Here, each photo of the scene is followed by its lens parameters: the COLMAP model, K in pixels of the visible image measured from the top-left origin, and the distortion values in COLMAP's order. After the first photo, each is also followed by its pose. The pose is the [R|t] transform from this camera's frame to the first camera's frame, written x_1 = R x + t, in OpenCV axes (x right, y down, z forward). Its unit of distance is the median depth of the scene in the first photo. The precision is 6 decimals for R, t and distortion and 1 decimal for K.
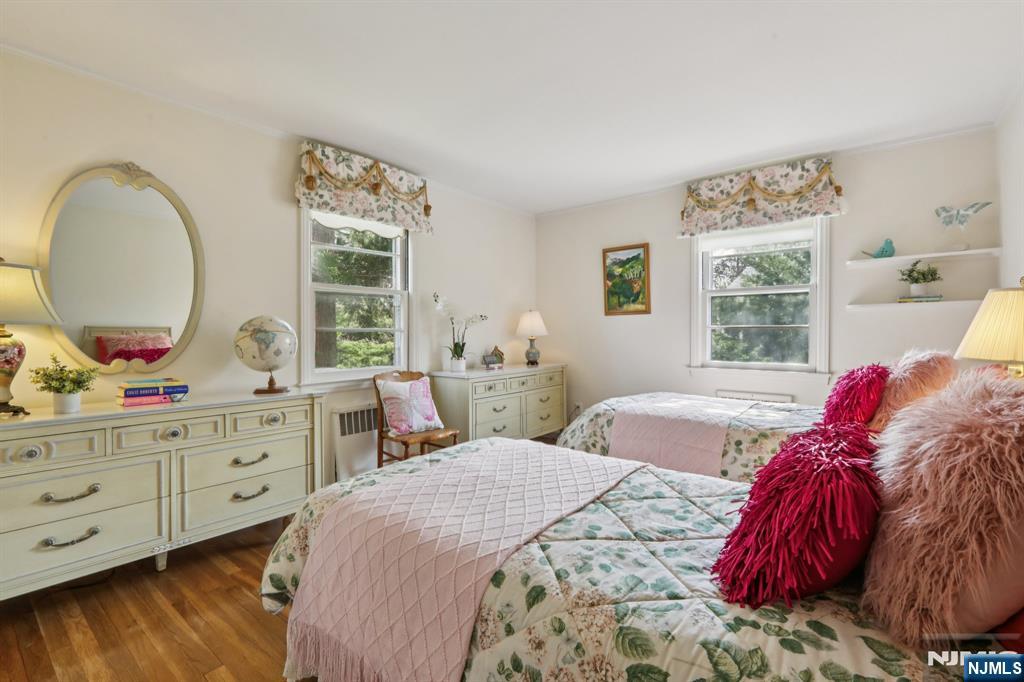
lens RADIAL K [[461.5, 0, 511.9], [0, 461.5, 336.9], [0, 0, 1]] dist [-0.003245, 0.001412]
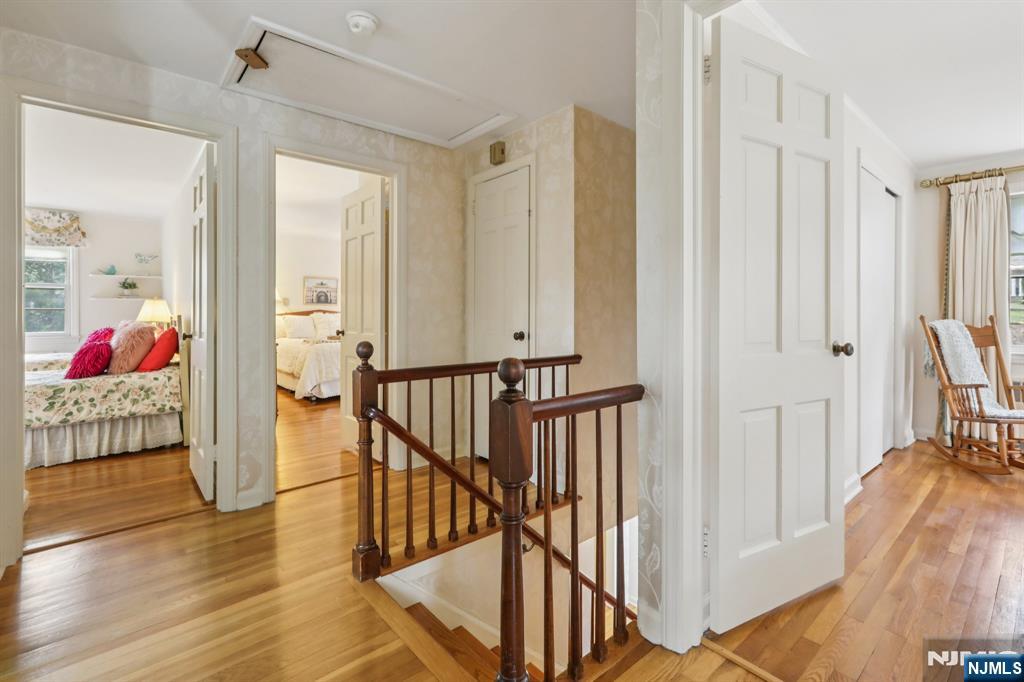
lens RADIAL K [[461.5, 0, 505.6], [0, 461.5, 319.0], [0, 0, 1]] dist [-0.003245, 0.001412]
pose [[0.180000, -0.012681, 0.983585, -0.689668], [0.010895, 0.999881, 0.010897, 0.011062], [-0.983606, 0.008755, 0.180117, -0.845476]]
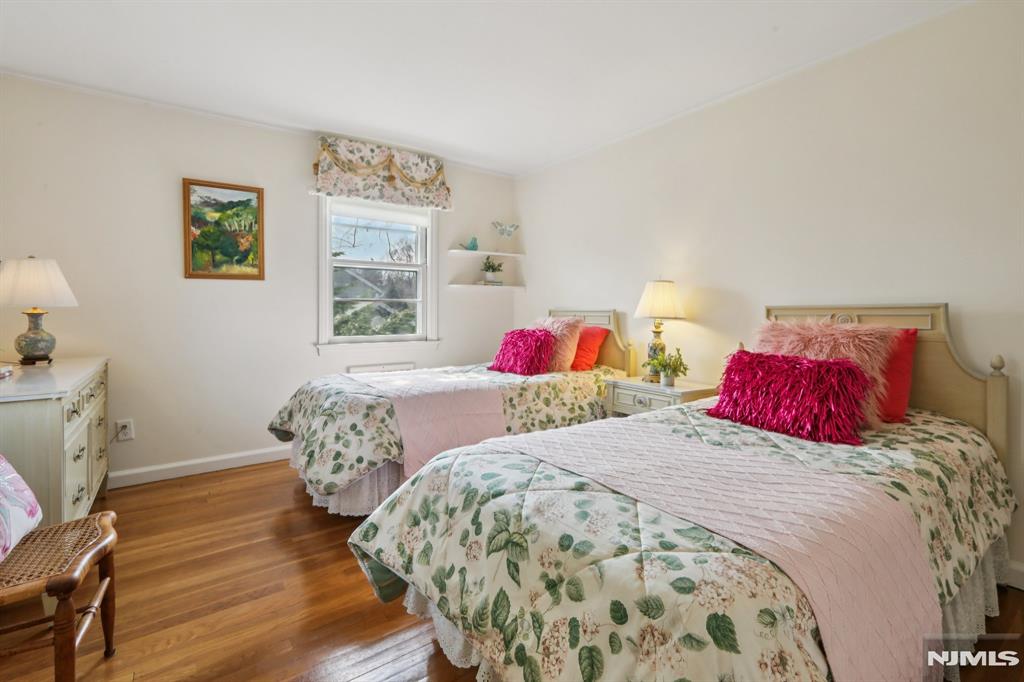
lens RADIAL K [[461.5, 0, 509.1], [0, 461.5, 314.1], [0, 0, 1]] dist [-0.003245, 0.001412]
pose [[0.267490, -0.000190, 0.963560, -0.393058], [0.009167, 0.999955, -0.002347, 0.014667], [-0.963517, 0.009461, 0.267480, 0.459320]]
